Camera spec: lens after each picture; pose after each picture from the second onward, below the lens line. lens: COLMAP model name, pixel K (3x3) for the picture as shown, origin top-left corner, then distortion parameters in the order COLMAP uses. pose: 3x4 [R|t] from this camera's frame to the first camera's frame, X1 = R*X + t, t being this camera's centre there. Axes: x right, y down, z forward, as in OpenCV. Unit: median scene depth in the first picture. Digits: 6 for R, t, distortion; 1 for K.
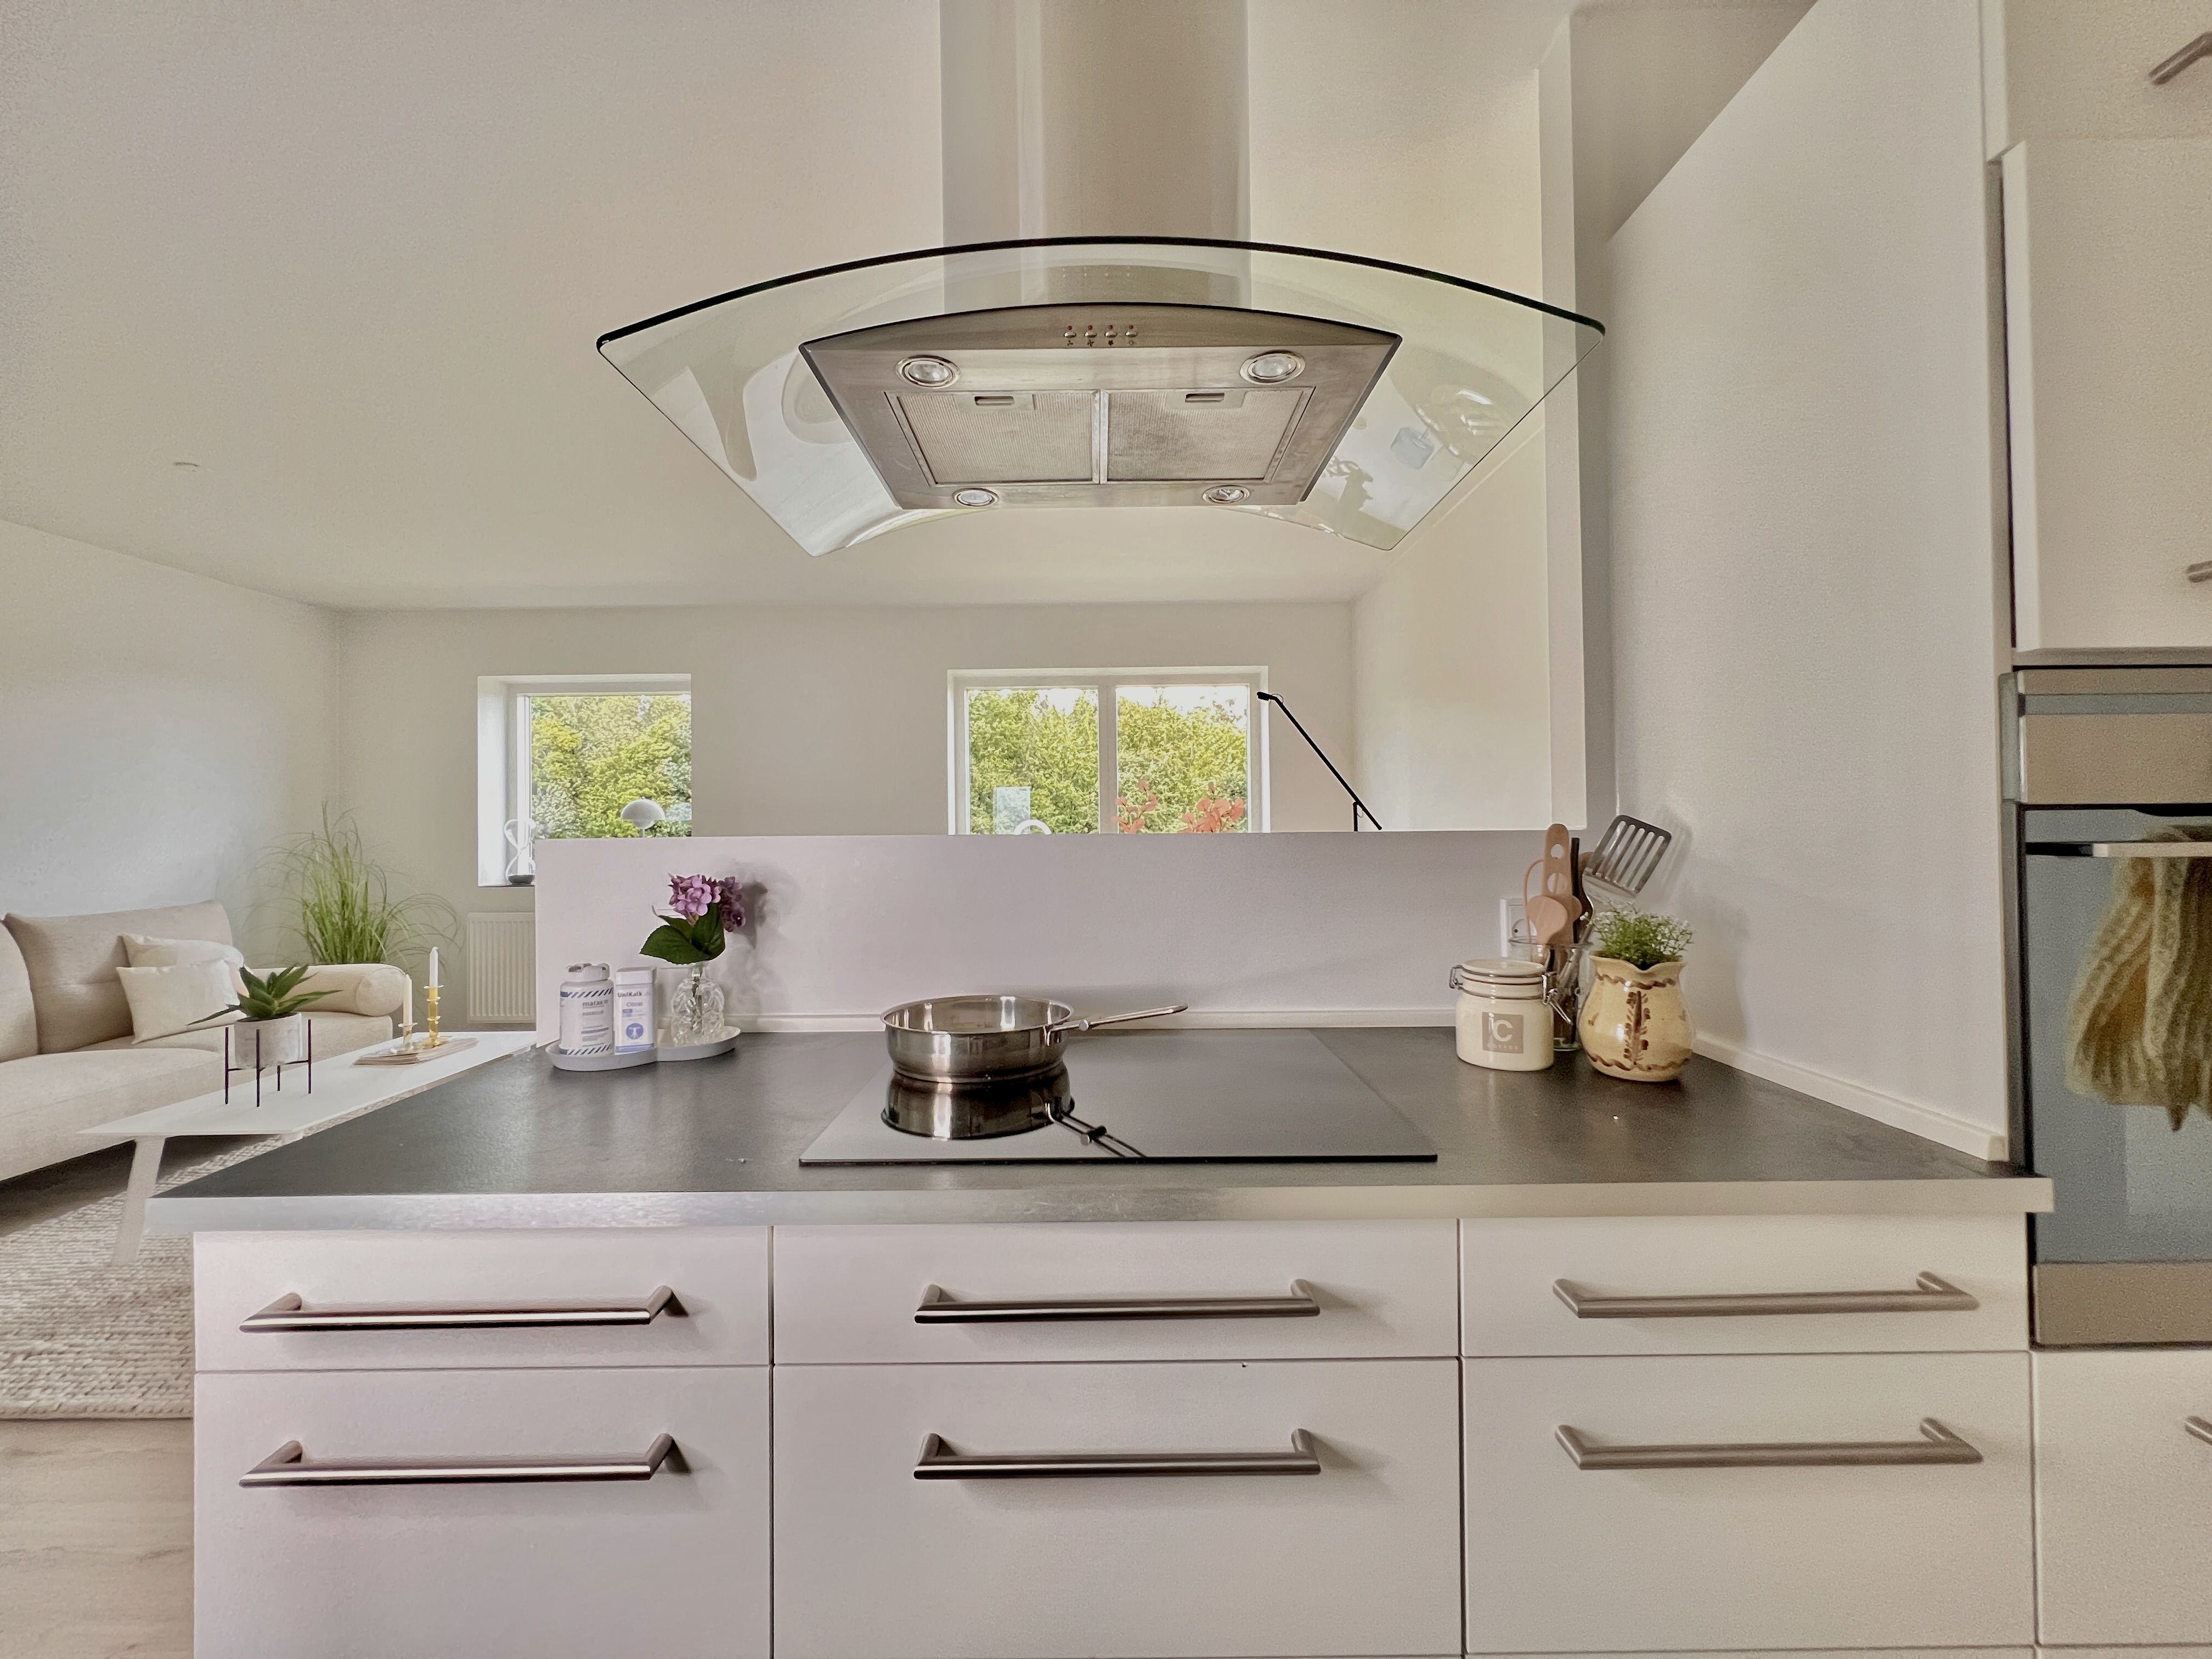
lens RADIAL K [[918.7, 0, 1046.6], [0, 918.7, 829.9], [0, 0, 1]] dist [-0.026562, 0.000008]
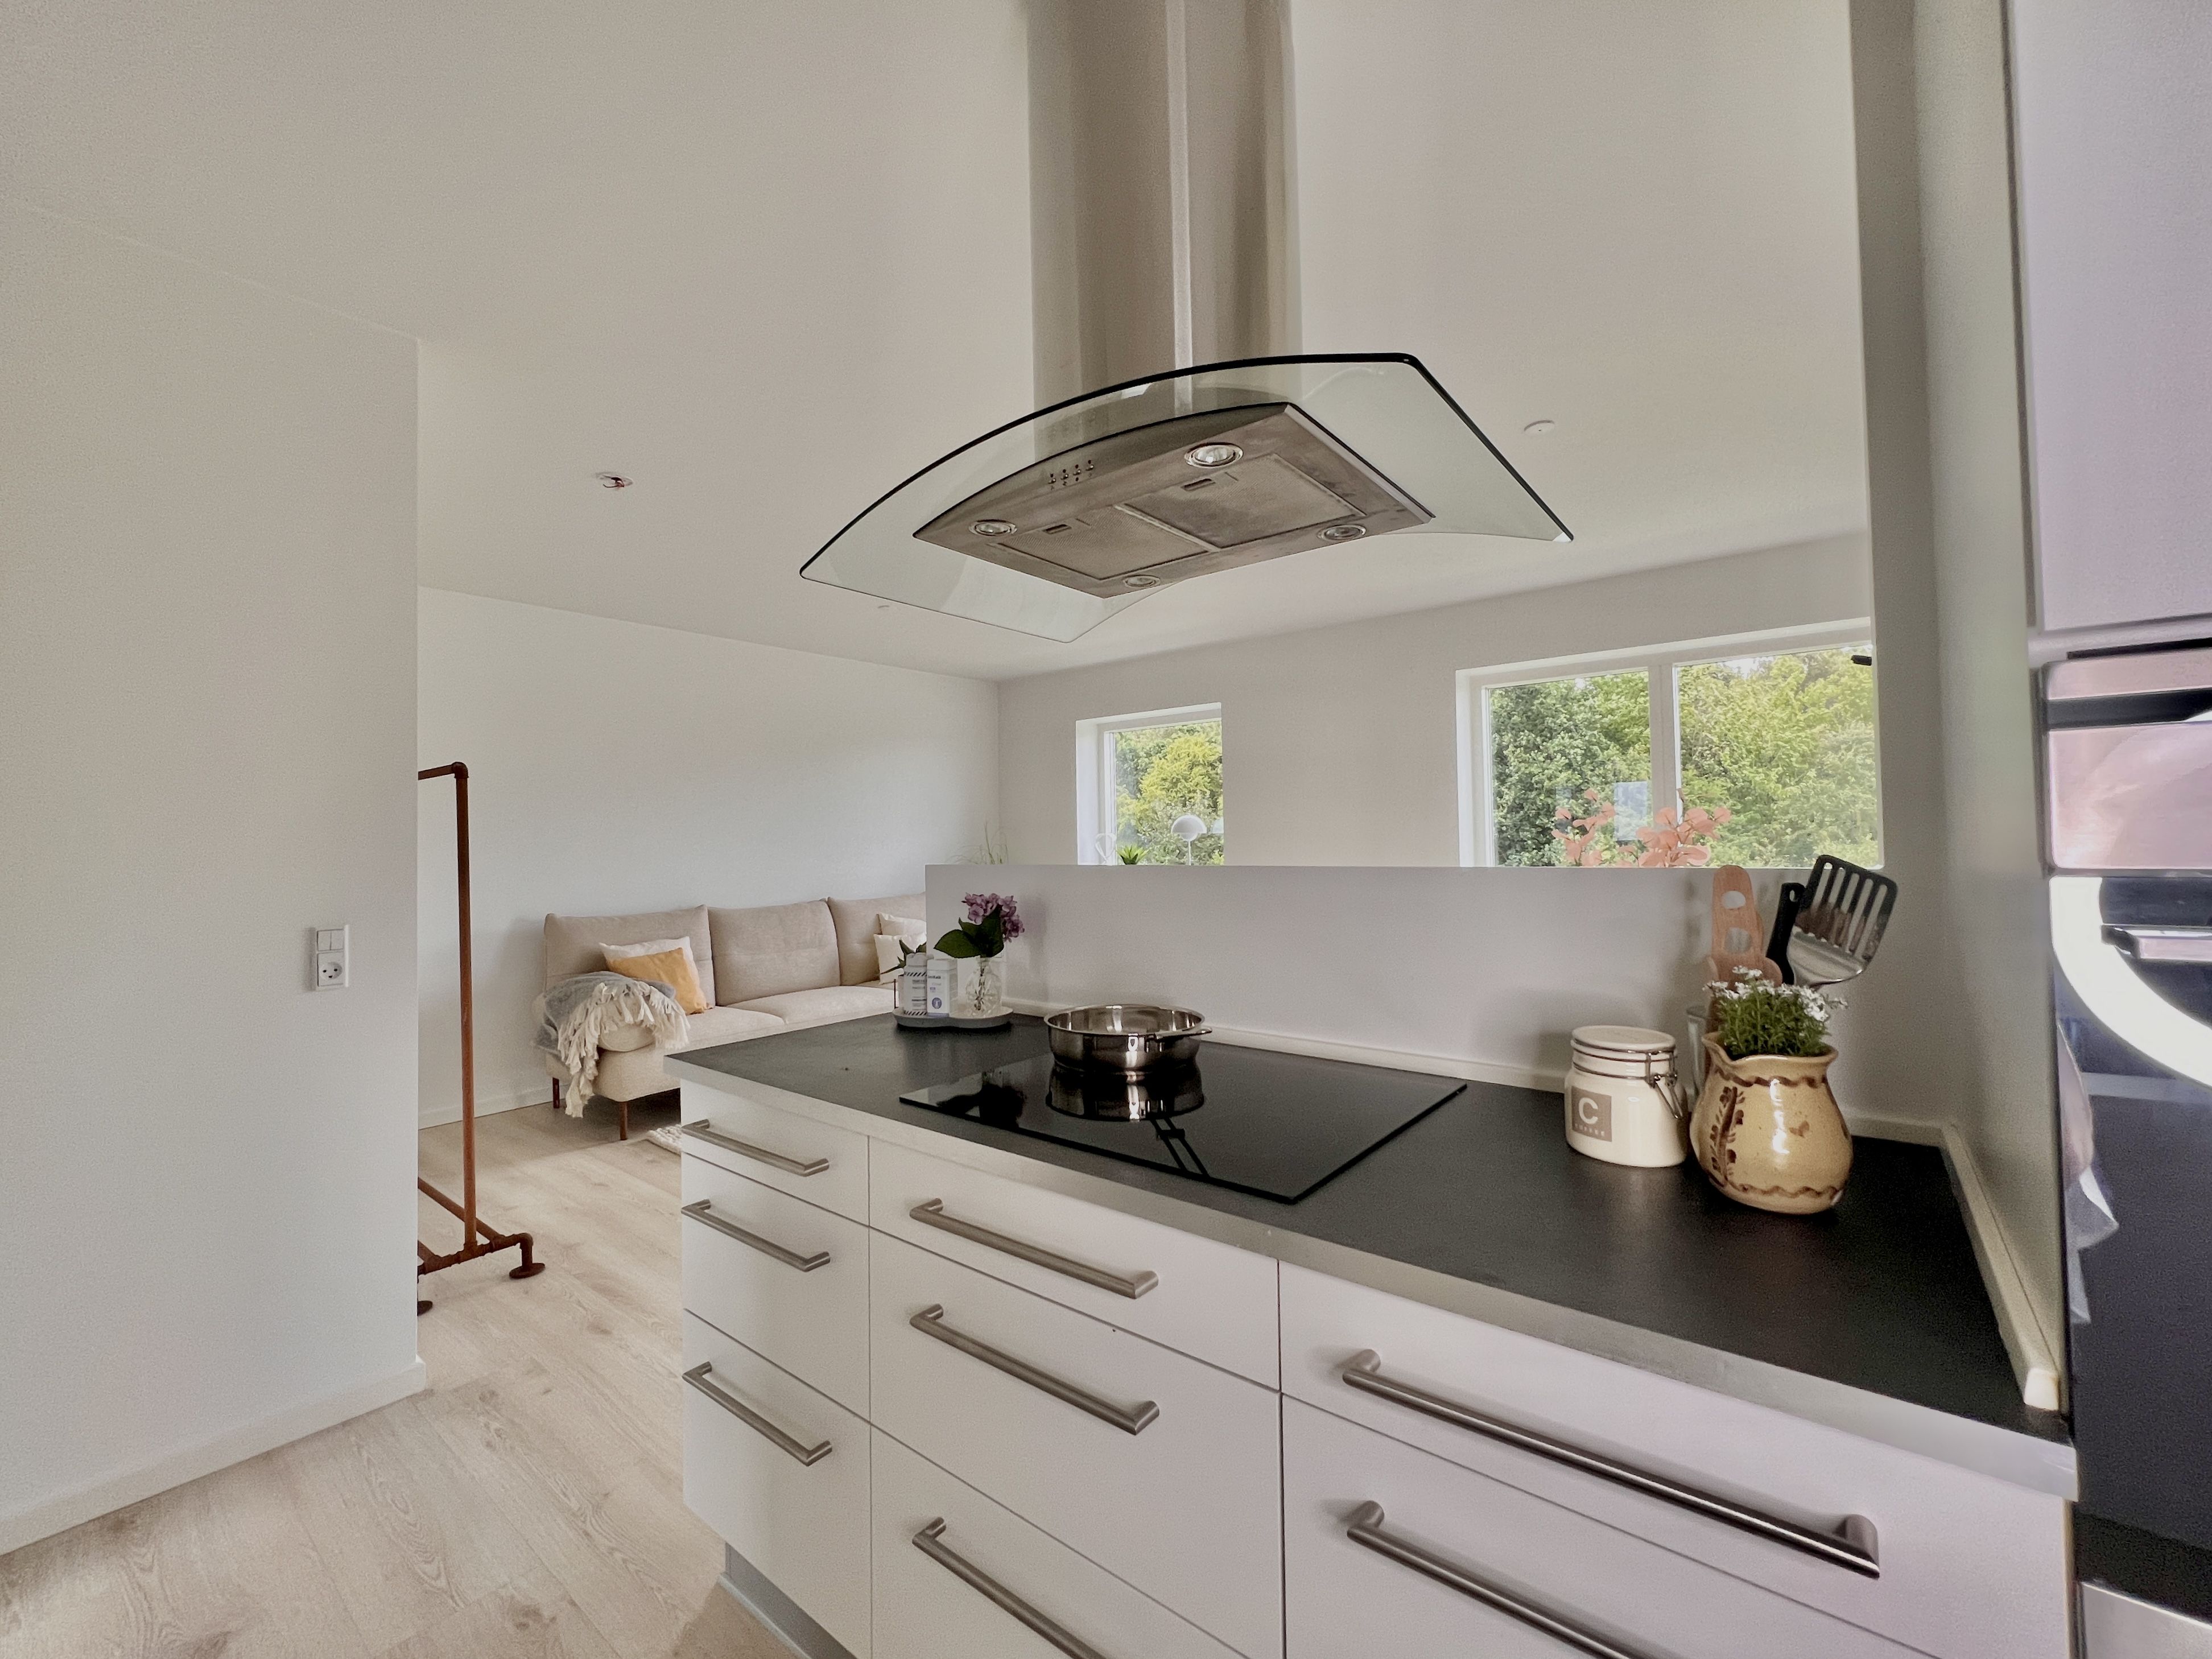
lens RADIAL K [[918.7, 0, 1046.6], [0, 918.7, 829.9], [0, 0, 1]] dist [-0.026562, 0.000008]
pose [[0.761267, -0.012701, -0.648314, 0.607451], [0.012490, 0.999910, -0.004923, -0.040162], [0.648318, -0.004350, 0.761357, 0.023403]]
